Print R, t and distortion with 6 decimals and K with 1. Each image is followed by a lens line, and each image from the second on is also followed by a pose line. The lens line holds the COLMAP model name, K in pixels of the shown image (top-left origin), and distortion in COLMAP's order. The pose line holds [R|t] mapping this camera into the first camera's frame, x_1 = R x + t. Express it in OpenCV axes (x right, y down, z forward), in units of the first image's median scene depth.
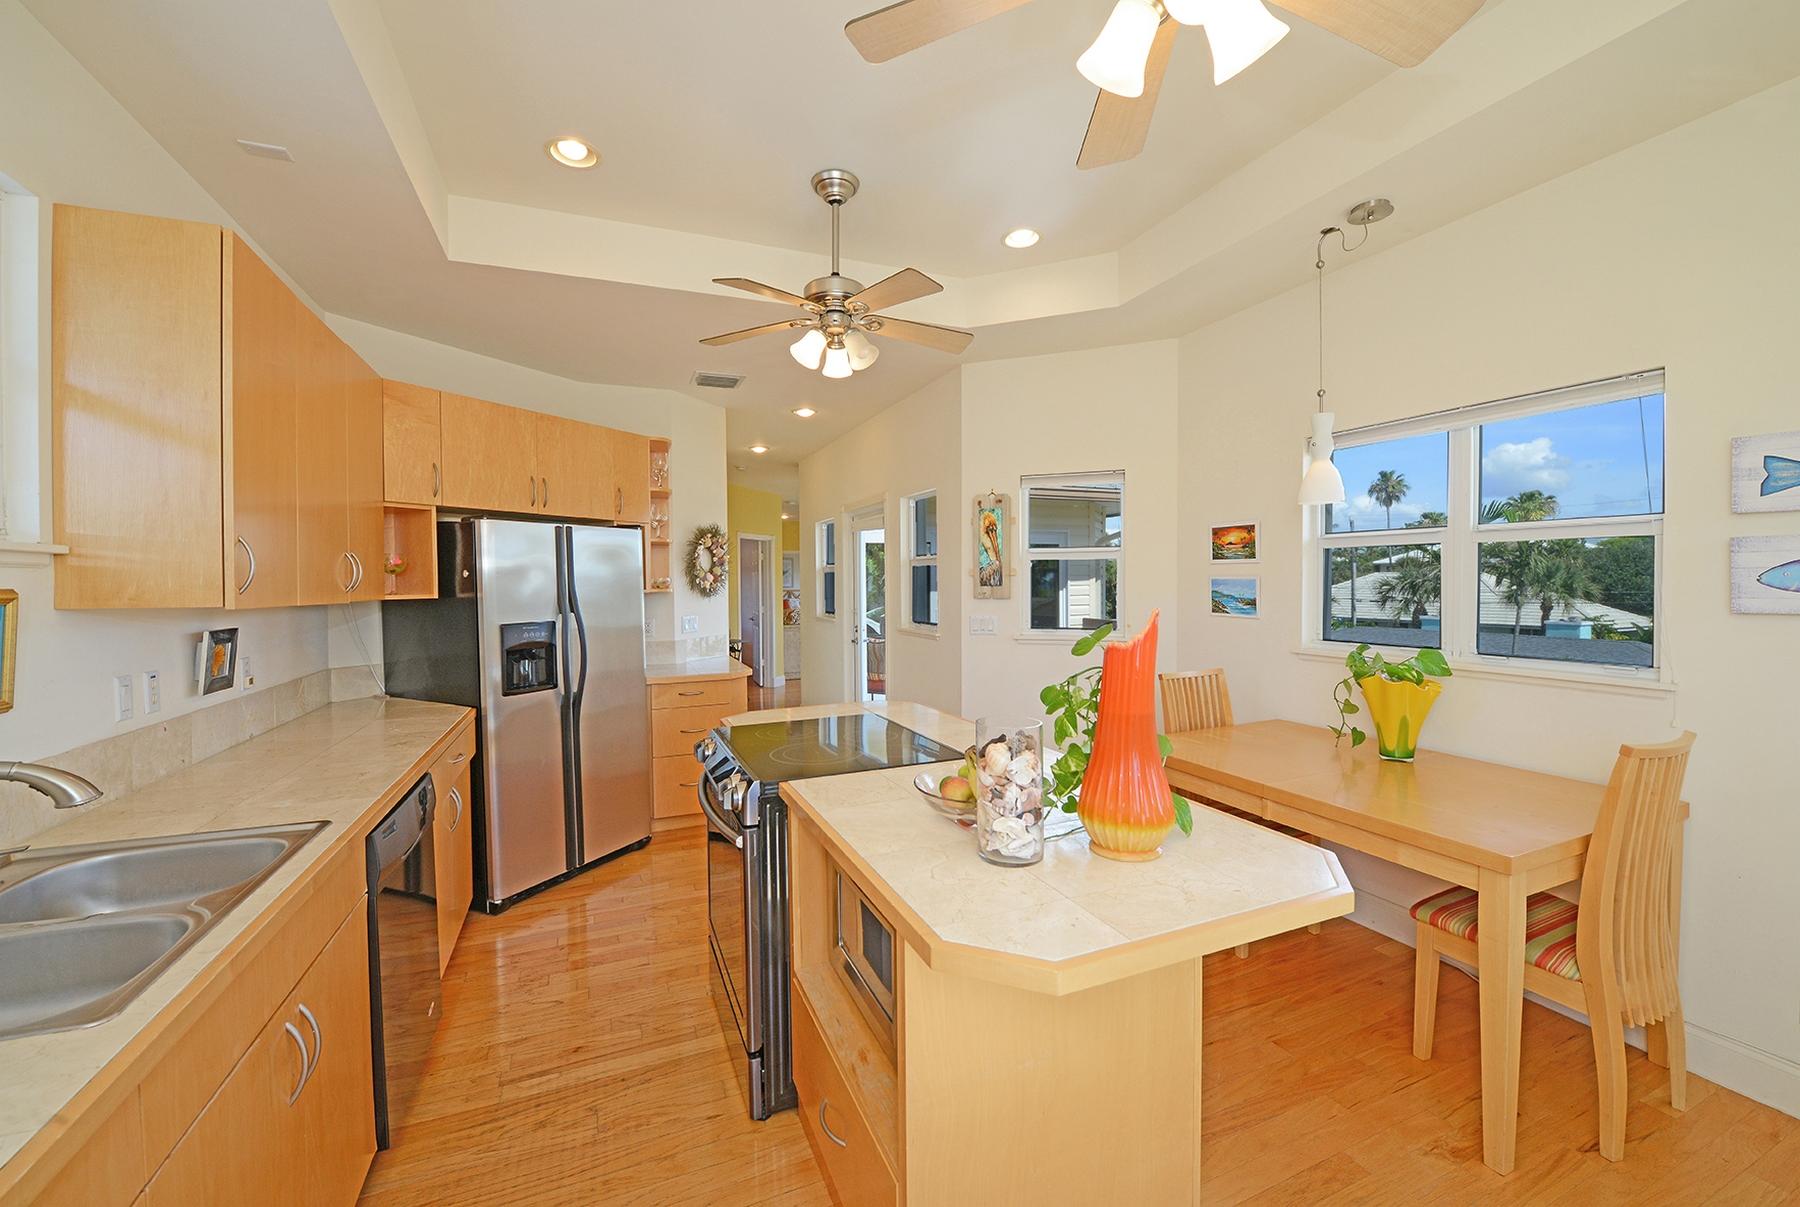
lens RADIAL K [[715.0, 0, 900.0], [0, 715.0, 603.5], [0, 0, 1]] dist [0.000326, 0.000007]
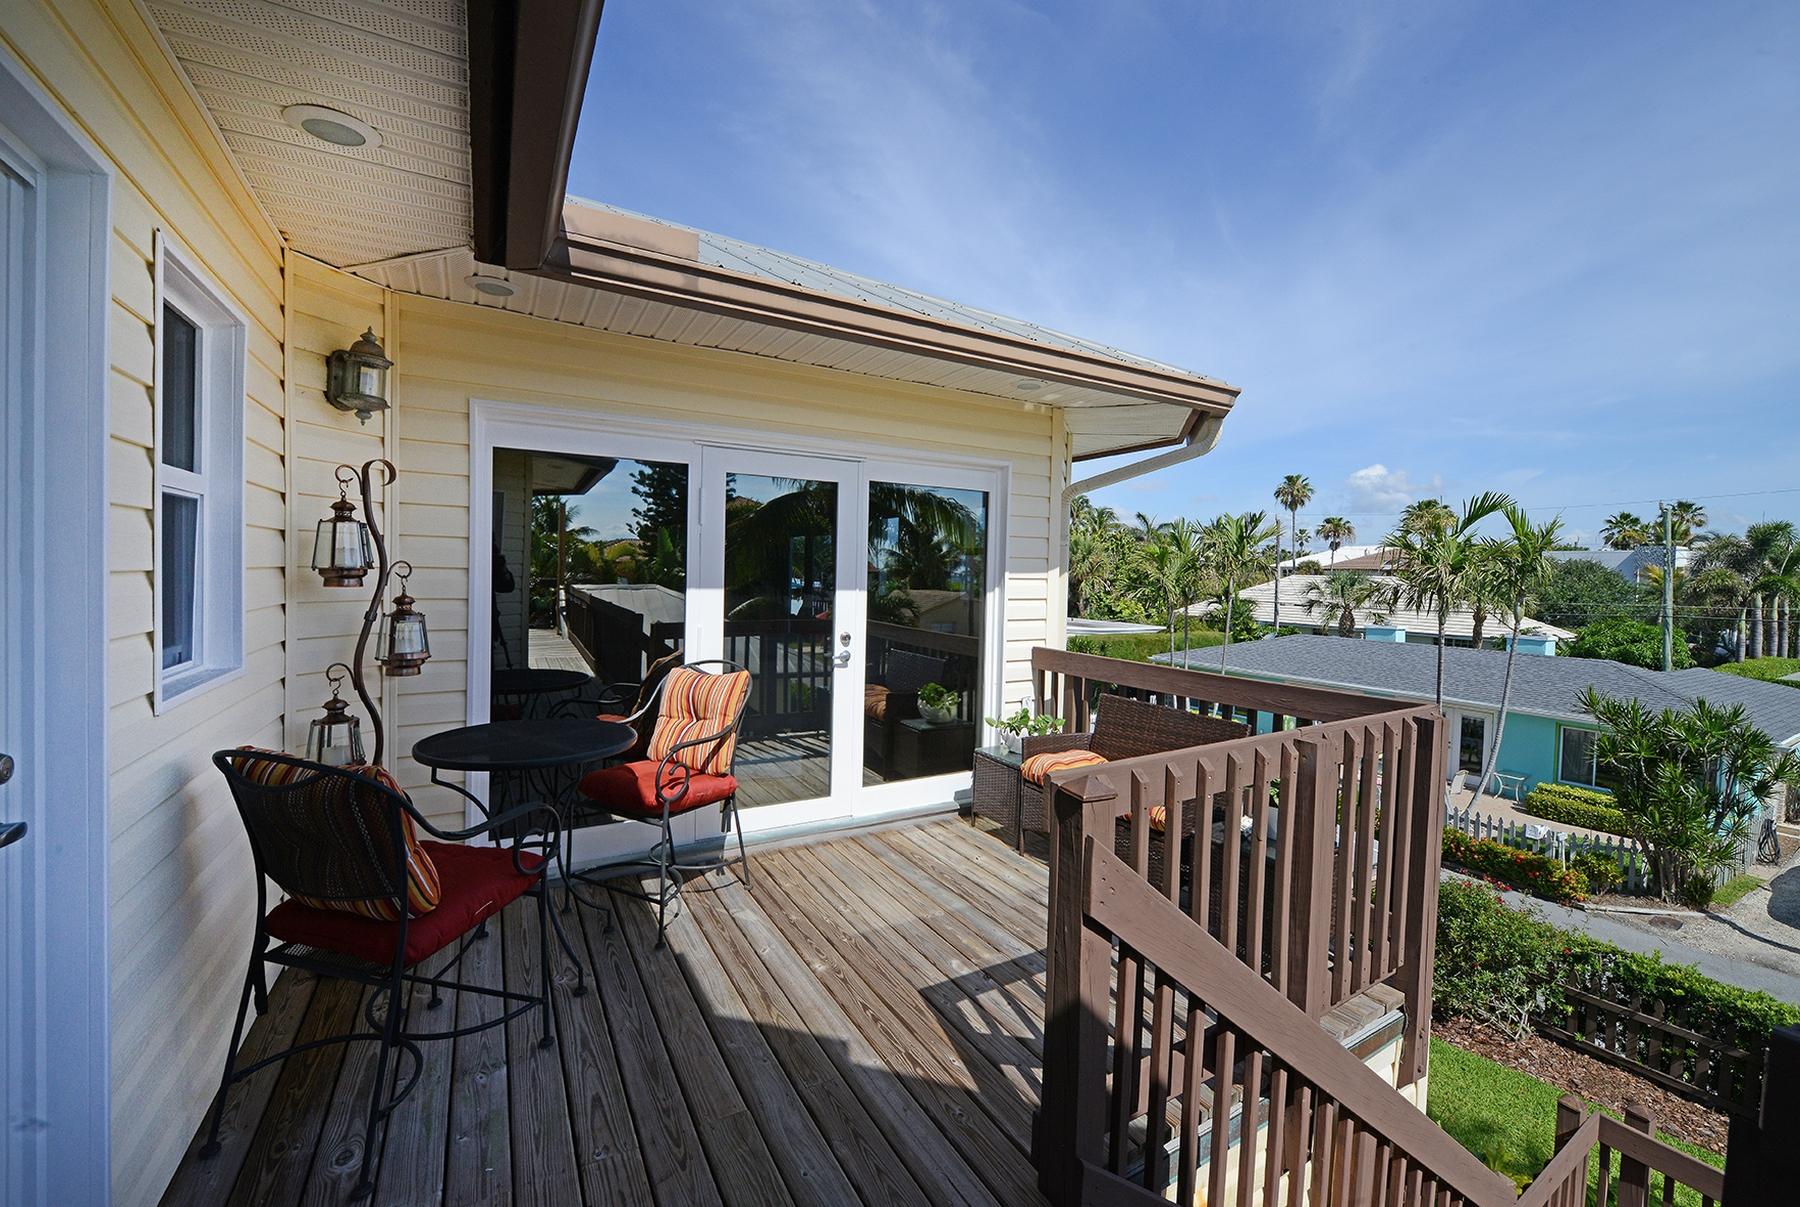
lens RADIAL K [[715.0, 0, 900.0], [0, 715.0, 603.5], [0, 0, 1]] dist [0.000326, 0.000007]
pose [[0.992302, 0.025149, 0.121260, 0.025893], [-0.026890, 0.999557, 0.012736, -0.003677], [-0.120886, -0.015899, 0.992539, 0.132179]]
